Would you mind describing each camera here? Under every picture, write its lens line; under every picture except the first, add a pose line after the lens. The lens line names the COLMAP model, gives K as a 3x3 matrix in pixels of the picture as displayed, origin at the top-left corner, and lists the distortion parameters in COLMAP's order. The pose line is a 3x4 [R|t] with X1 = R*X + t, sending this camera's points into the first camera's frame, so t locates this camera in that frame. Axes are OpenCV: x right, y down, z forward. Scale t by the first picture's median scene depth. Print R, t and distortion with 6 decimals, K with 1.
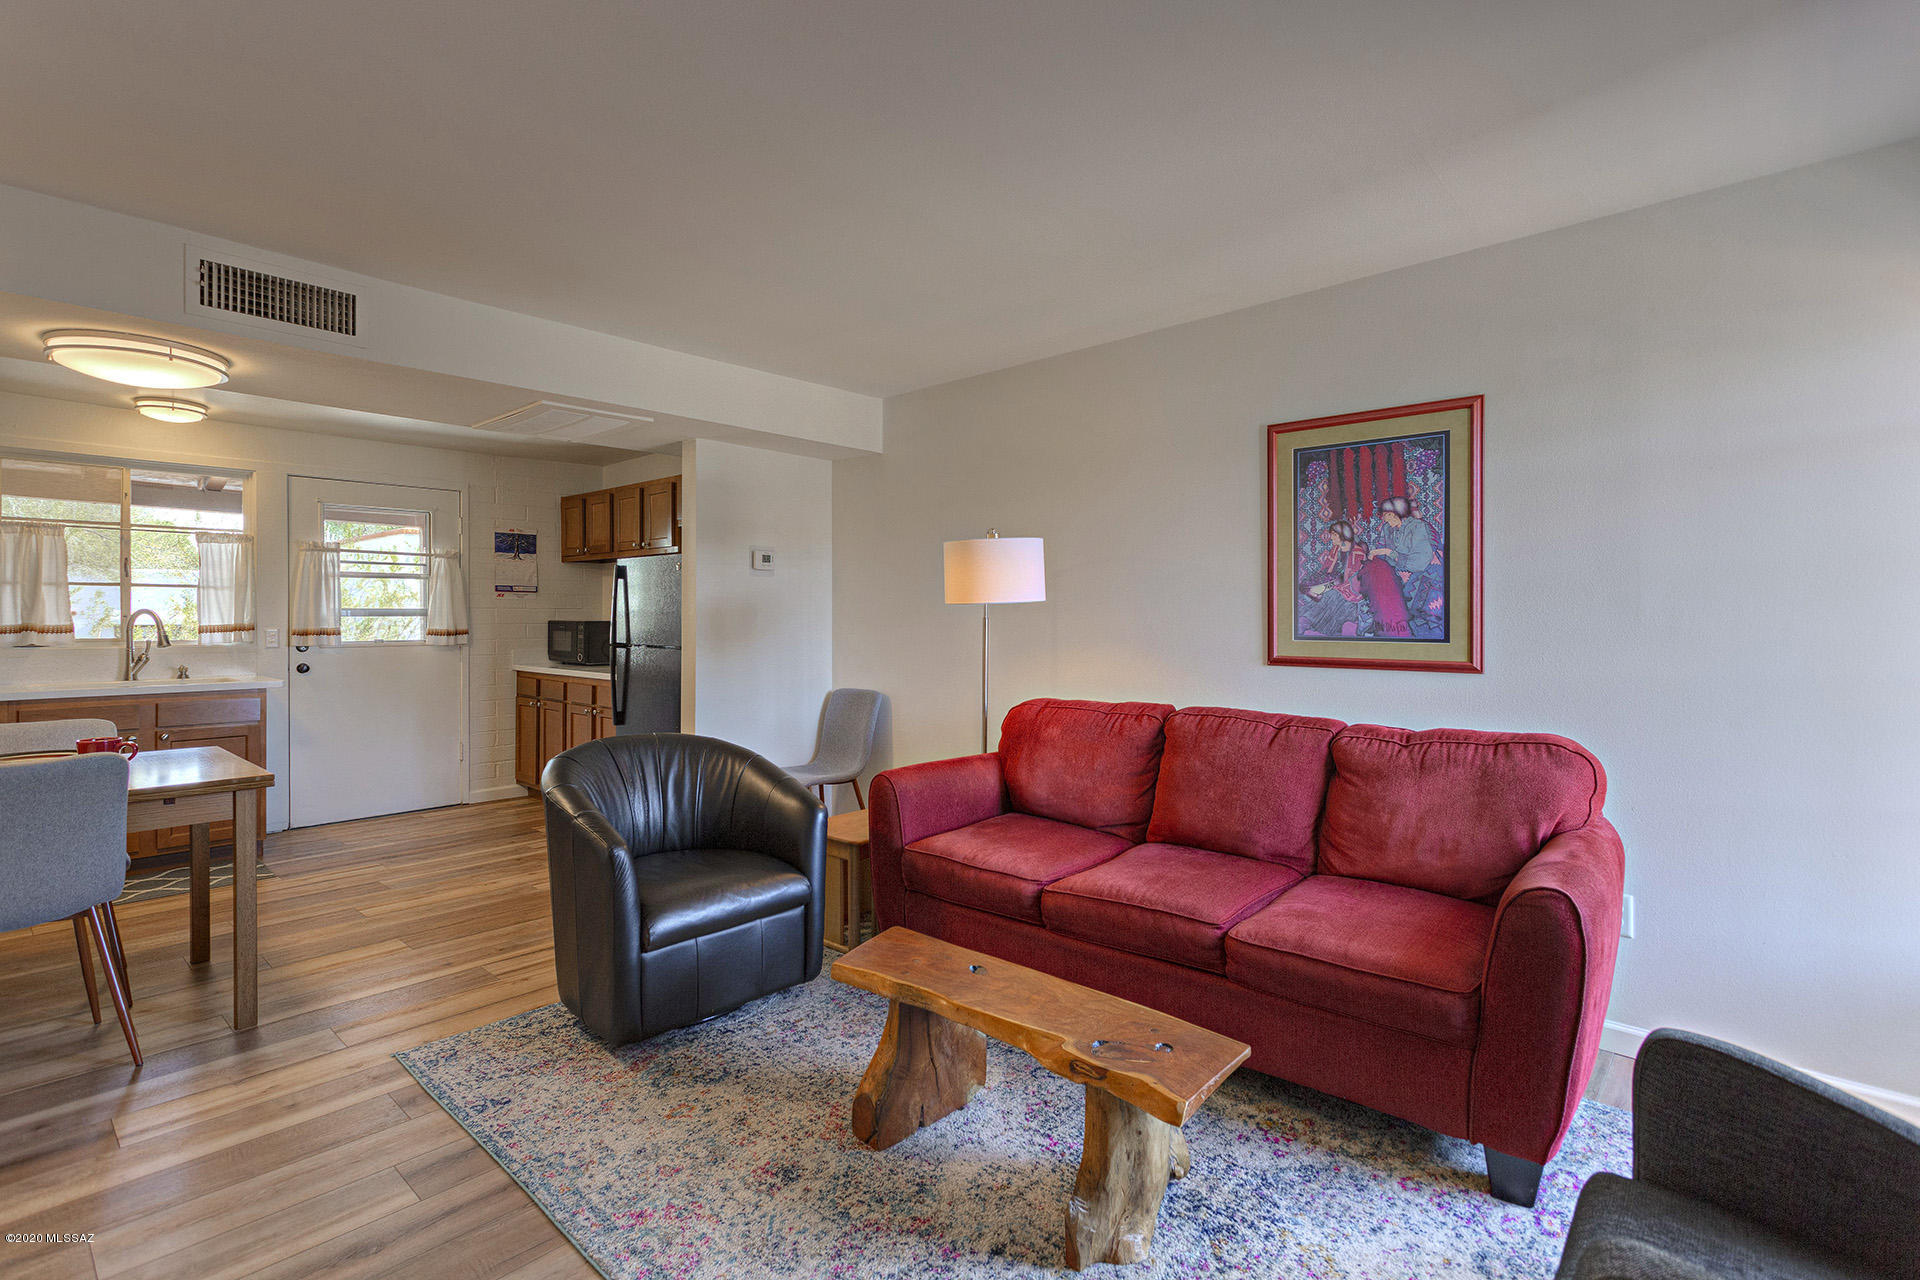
lens RADIAL K [[916.8, 0, 960.9], [0, 916.8, 621.0], [0, 0, 1]] dist [0.001631, 0.003792]
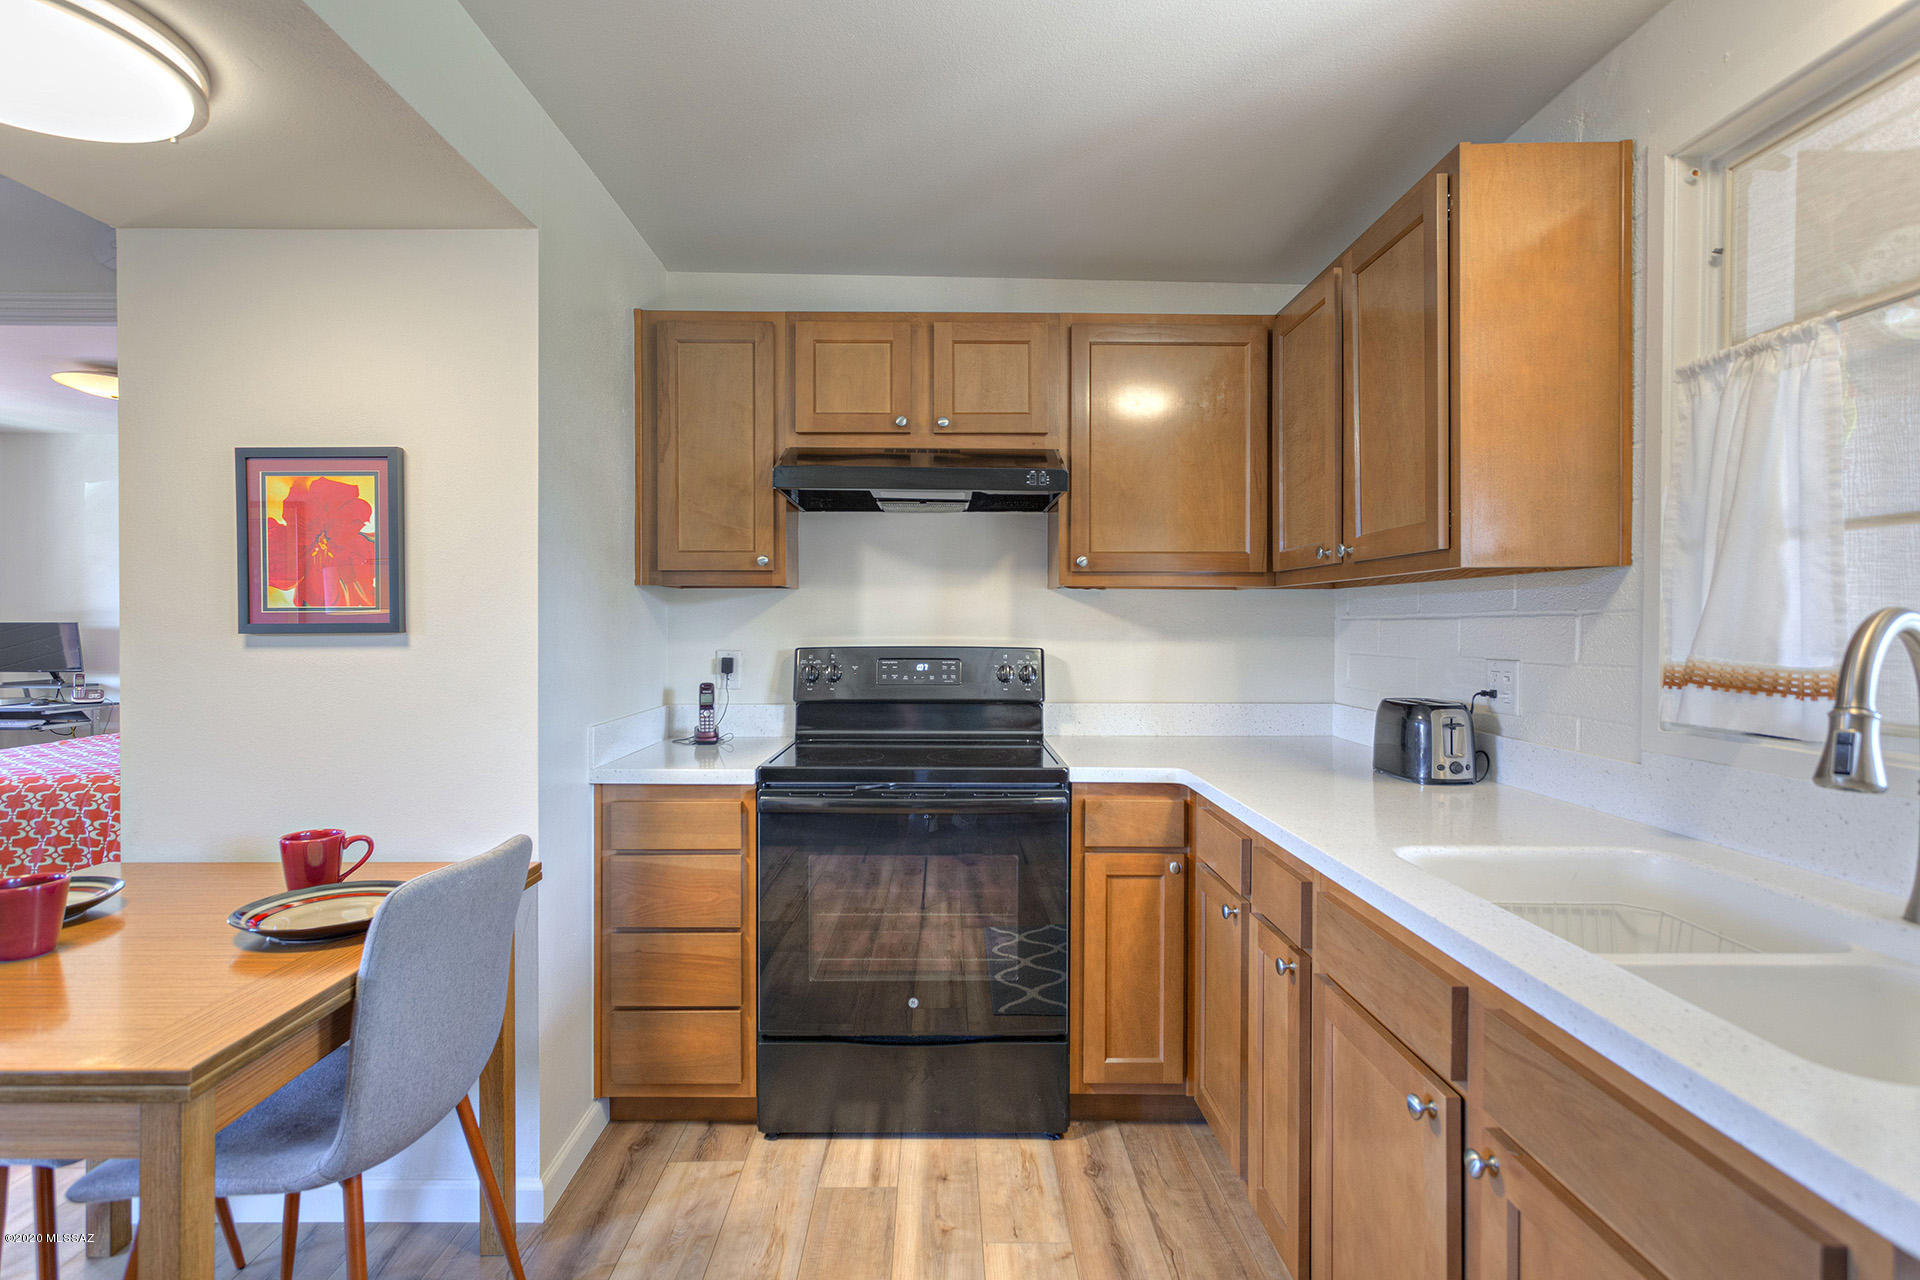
lens RADIAL K [[916.8, 0, 956.7], [0, 916.8, 636.4], [0, 0, 1]] dist [0.001631, 0.003792]
pose [[-0.738698, 0.003827, -0.674026, -0.524838], [-0.007214, 0.999882, 0.013584, -0.006443], [0.673998, 0.014897, -0.738583, 0.915373]]
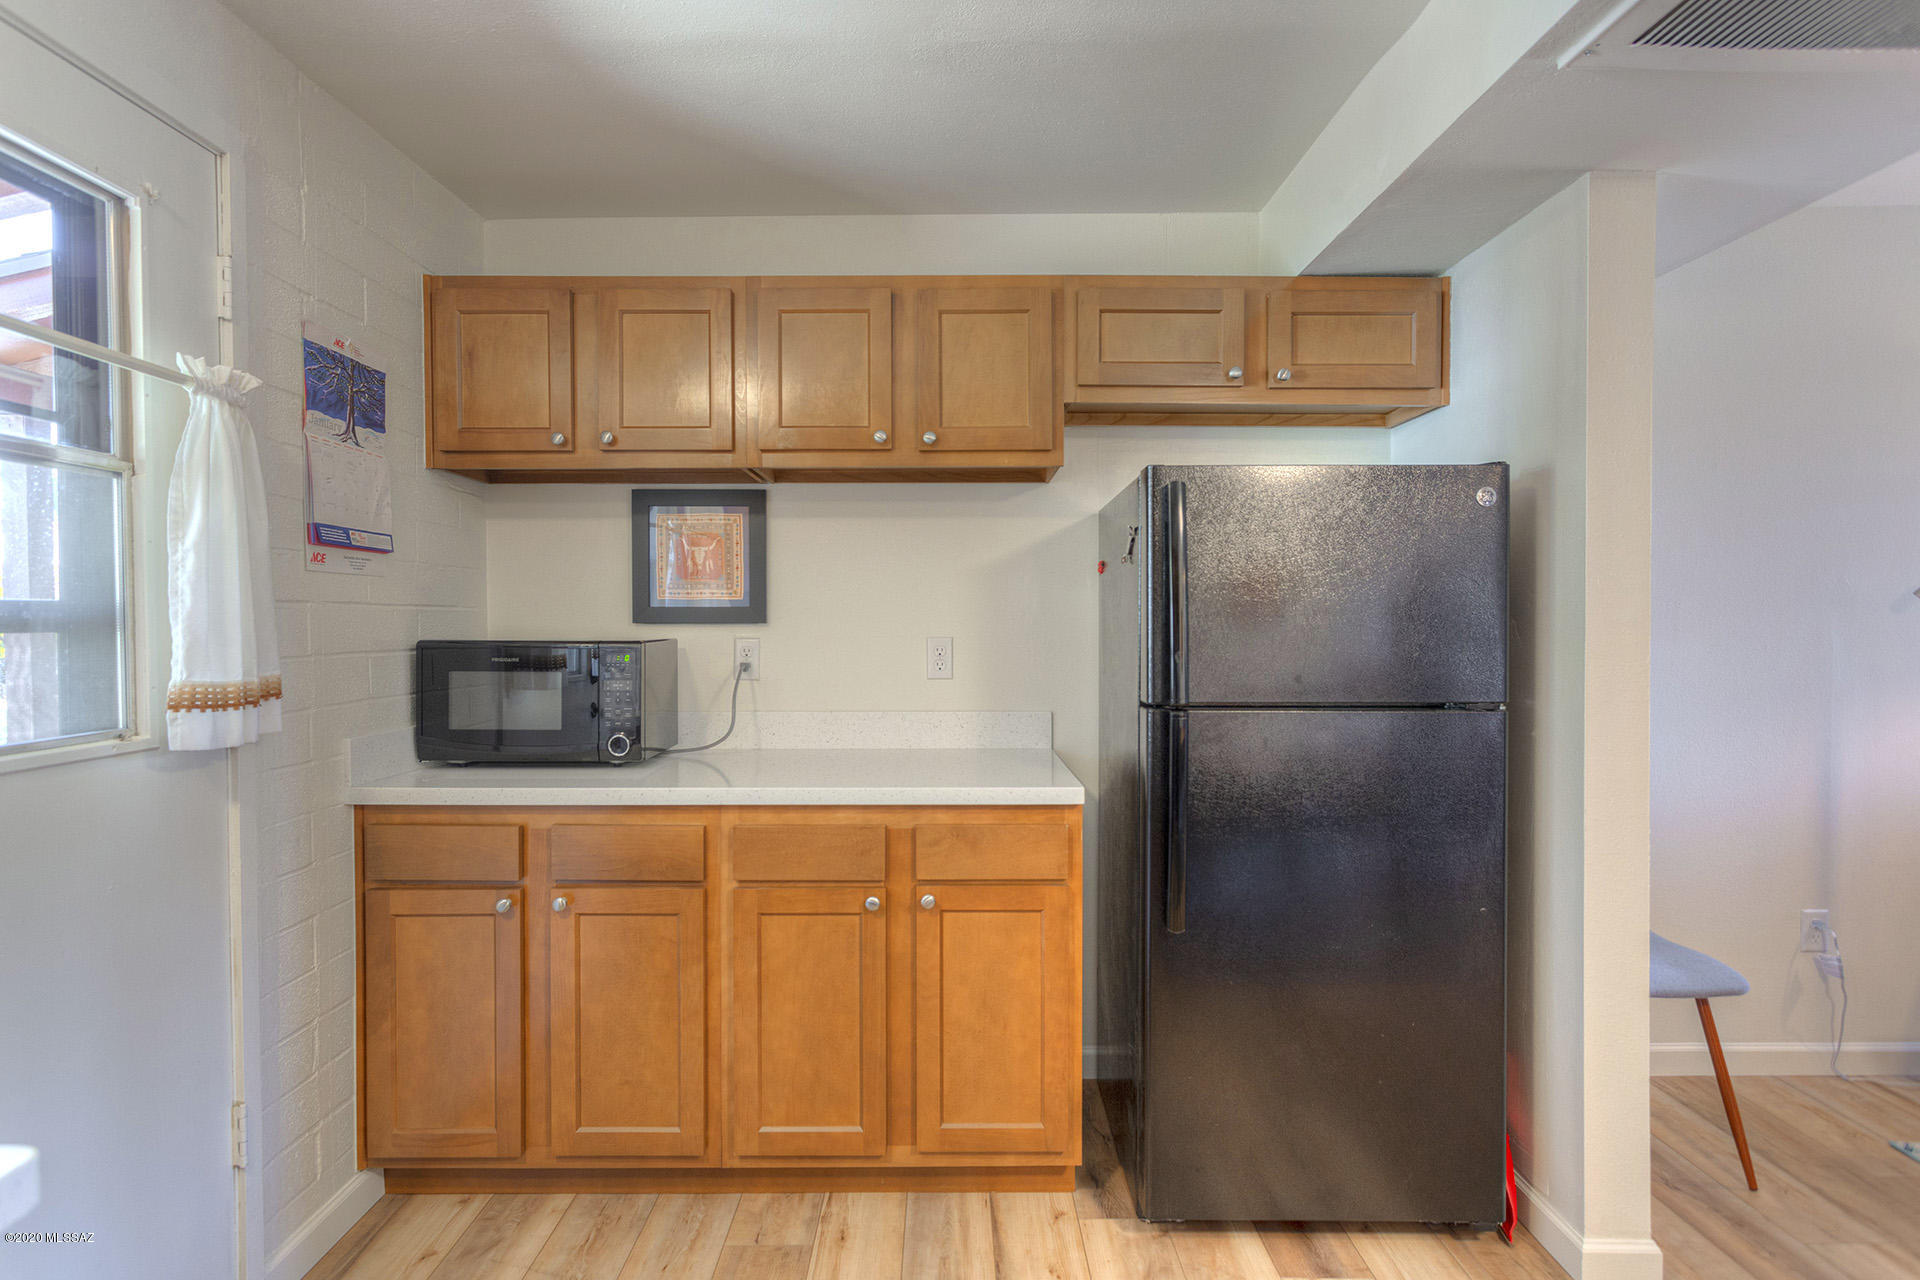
lens RADIAL K [[1027.9, 0, 955.1], [0, 1027.9, 640.3], [0, 0, 1]] dist [0.021321, 0.000242]
pose [[0.742738, -0.014520, 0.669425, -0.679700], [0.003038, 0.999828, 0.018316, -0.008623], [-0.669575, -0.011570, 0.742654, 0.729702]]
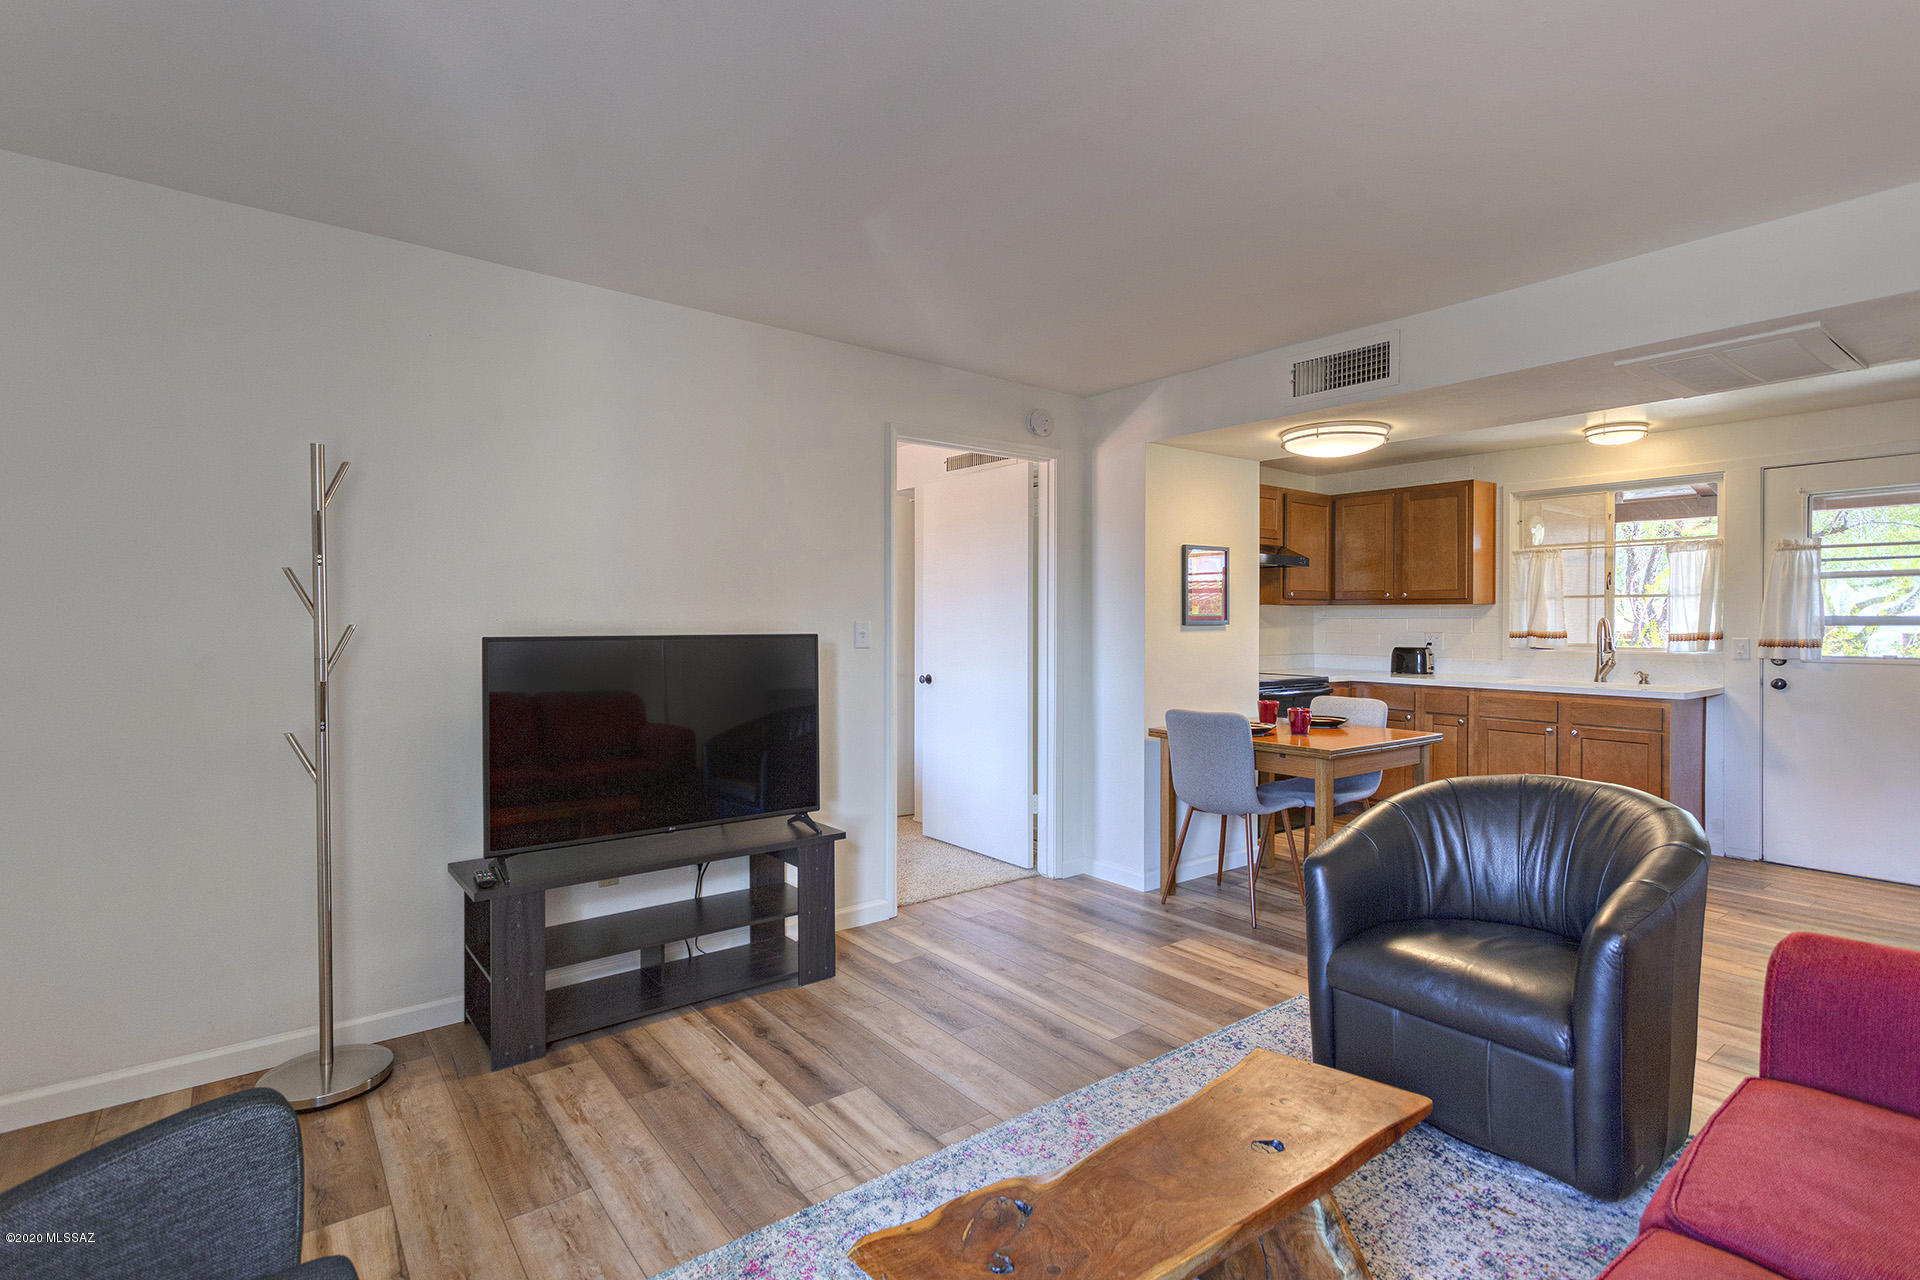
lens RADIAL K [[916.8, 0, 936.7], [0, 916.8, 638.2], [0, 0, 1]] dist [0.001631, 0.003792]
pose [[-0.197554, 0.019379, -0.980100, 0.321479], [-0.007713, 0.999743, 0.021322, -0.005581], [0.980262, 0.011772, -0.197354, 0.390995]]
